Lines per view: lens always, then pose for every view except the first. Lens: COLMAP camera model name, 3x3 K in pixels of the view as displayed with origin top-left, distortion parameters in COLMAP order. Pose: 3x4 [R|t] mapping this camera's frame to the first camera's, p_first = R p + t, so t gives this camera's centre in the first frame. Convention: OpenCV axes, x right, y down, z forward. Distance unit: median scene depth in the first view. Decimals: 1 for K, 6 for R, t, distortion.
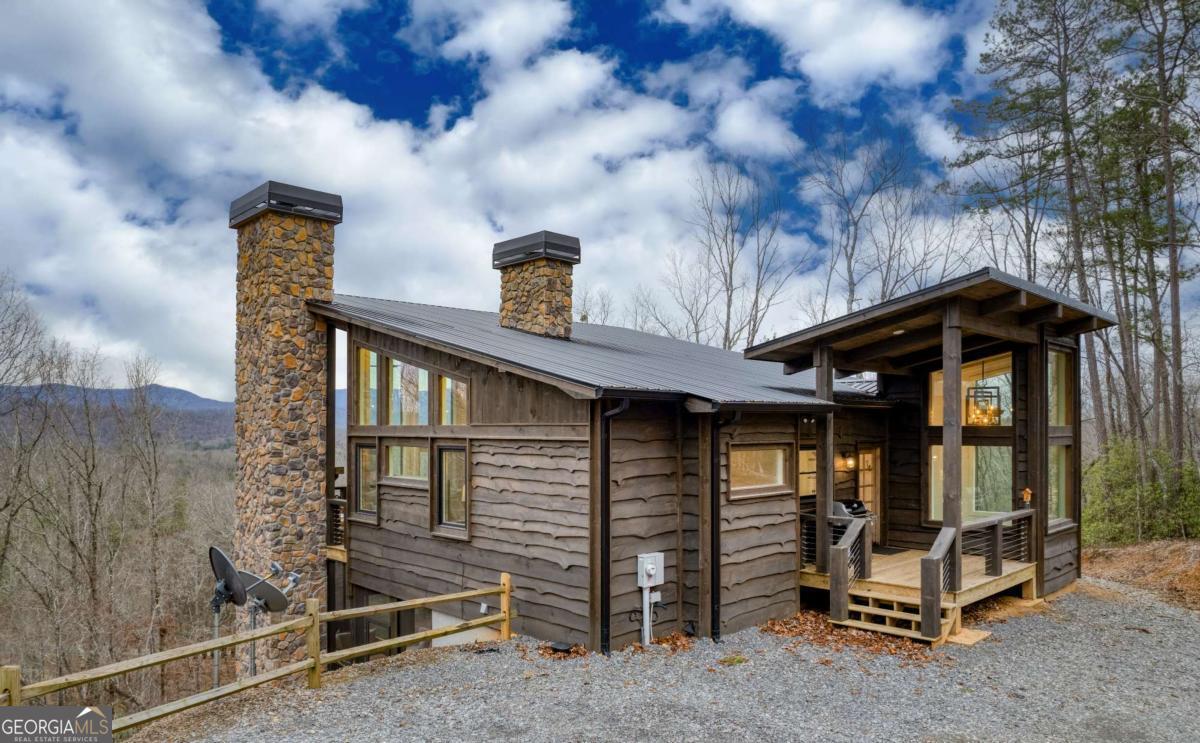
lens RADIAL K [[802.9, 0, 599.9], [0, 802.9, 421.6], [0, 0, 1]] dist [-0.055184, -0.000243]
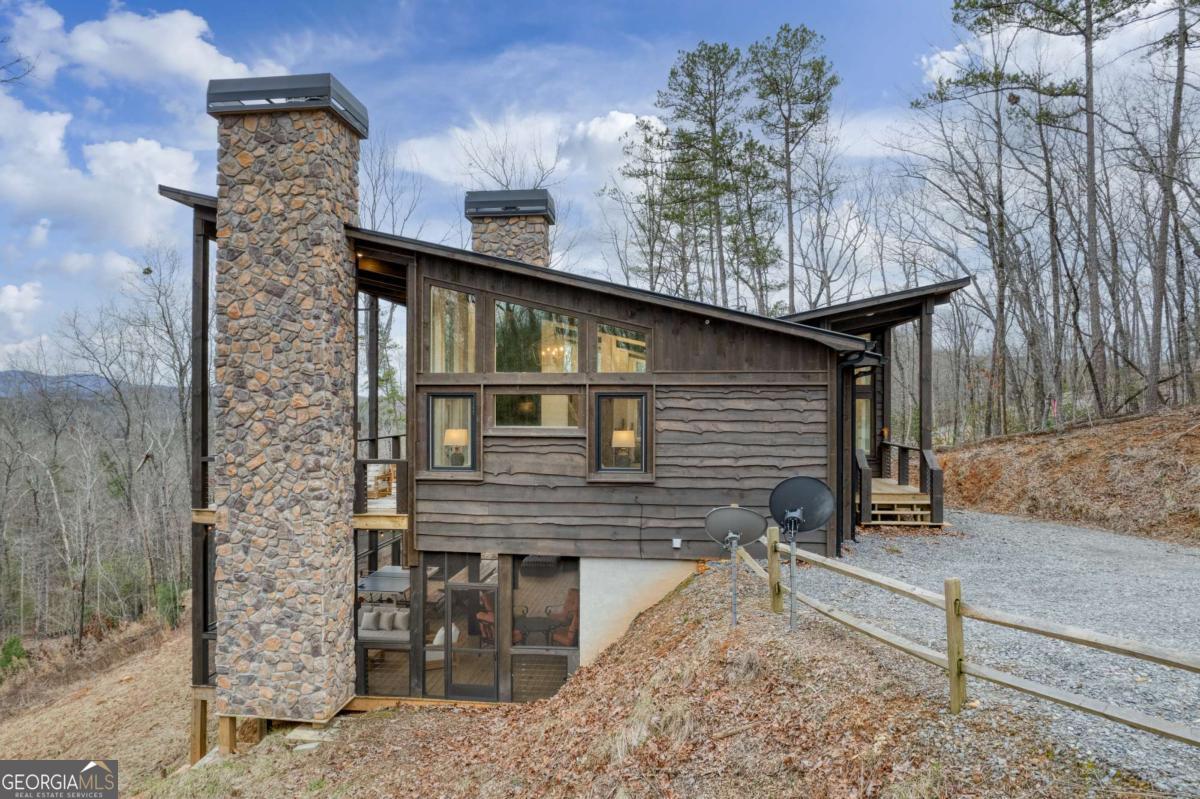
lens RADIAL K [[773.9, 0, 600.0], [0, 773.9, 399.5], [0, 0, 1]] dist [-0.071117, 0.043839]
pose [[0.776025, 0.005855, 0.630675, -0.806368], [-0.007570, 0.999971, 0.000031, 0.038182], [-0.630657, -0.004798, 0.776047, 0.242105]]
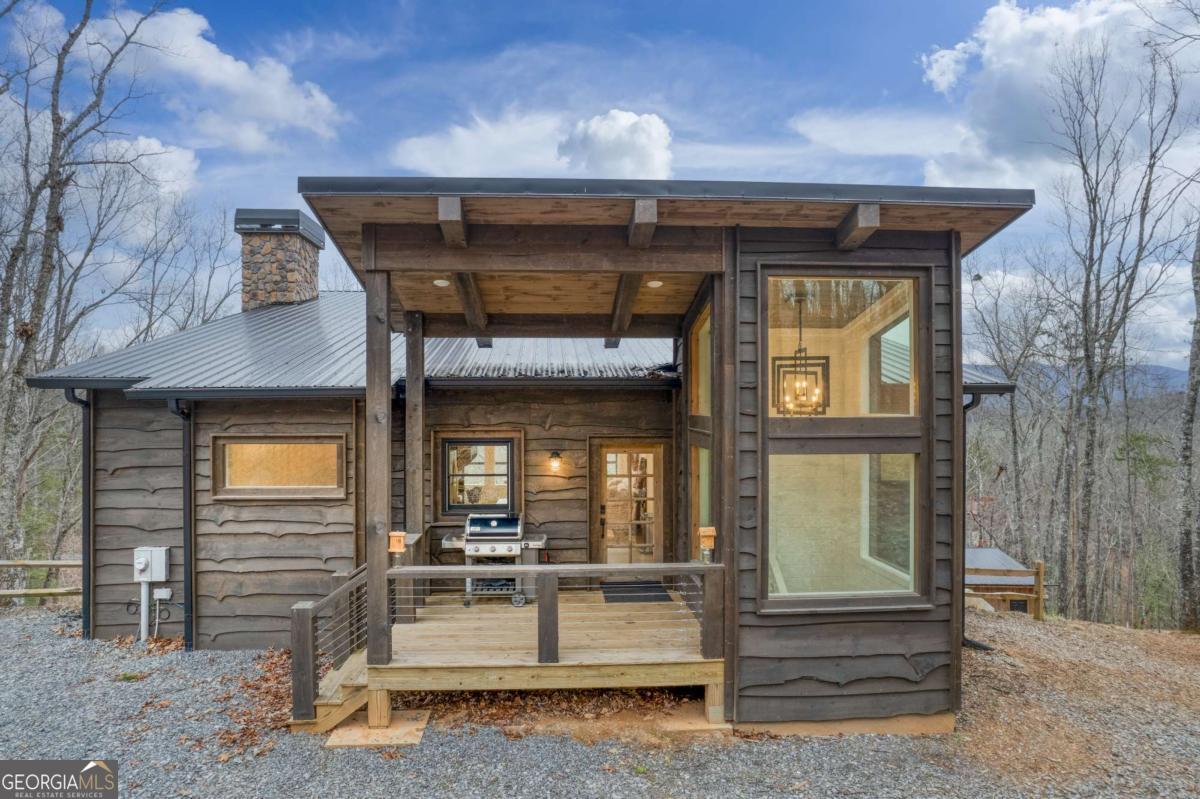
lens RADIAL K [[773.9, 0, 600.0], [0, 773.9, 399.5], [0, 0, 1]] dist [-0.071117, 0.043839]
pose [[0.757788, -0.004989, -0.652481, 0.924286], [0.005869, 0.999982, -0.000831, -0.007748], [0.652474, -0.003200, 0.757804, 0.574598]]
